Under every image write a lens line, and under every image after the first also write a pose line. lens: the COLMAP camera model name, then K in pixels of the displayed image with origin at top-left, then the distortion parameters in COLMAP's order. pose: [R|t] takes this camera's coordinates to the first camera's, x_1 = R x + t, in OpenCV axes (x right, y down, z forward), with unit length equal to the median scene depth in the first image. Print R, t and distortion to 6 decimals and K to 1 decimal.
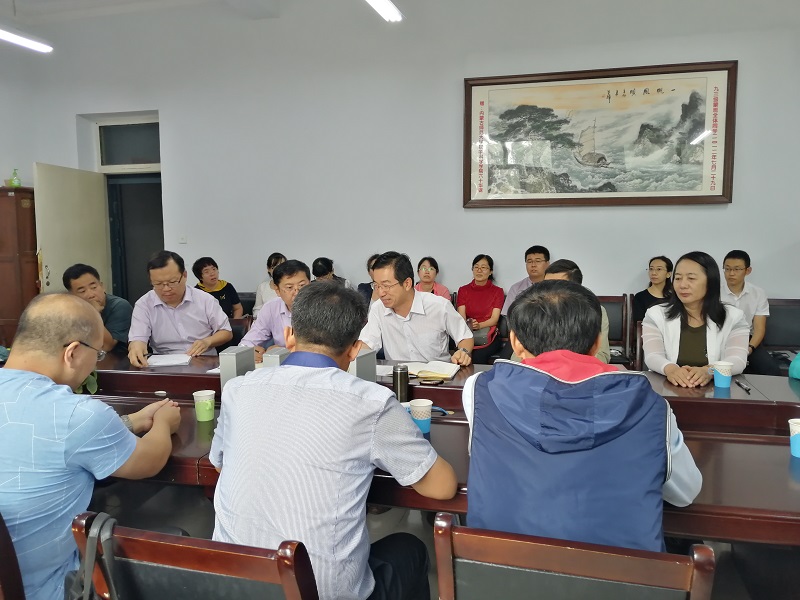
lens RADIAL K [[627.5, 0, 400.7], [0, 627.5, 299.4], [0, 0, 1]] dist [0.016811, 0.001760]
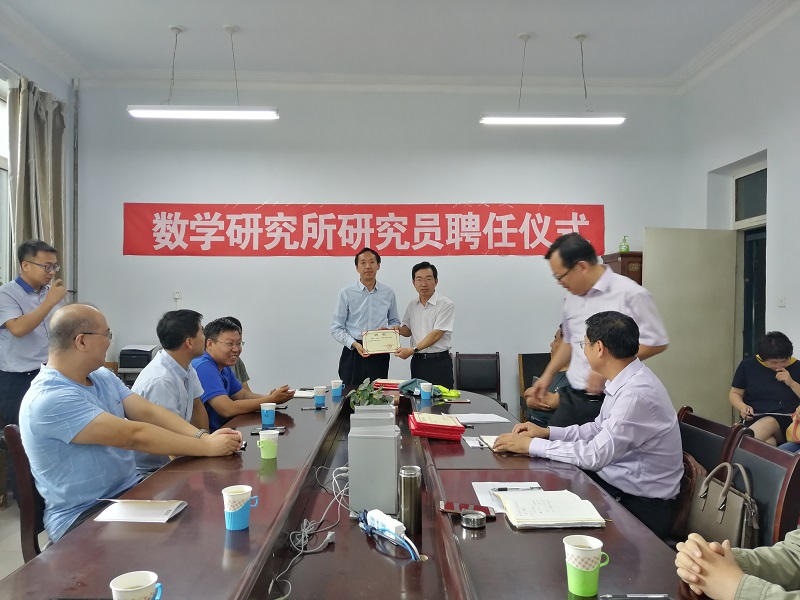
lens RADIAL K [[627.5, 0, 396.5], [0, 627.5, 301.0], [0, 0, 1]] dist [0.016811, 0.001760]
pose [[0.277663, 0.034556, -0.960057, 0.286718], [-0.107871, 0.994154, 0.004586, -0.054134], [0.954603, 0.102289, 0.279767, 0.313254]]
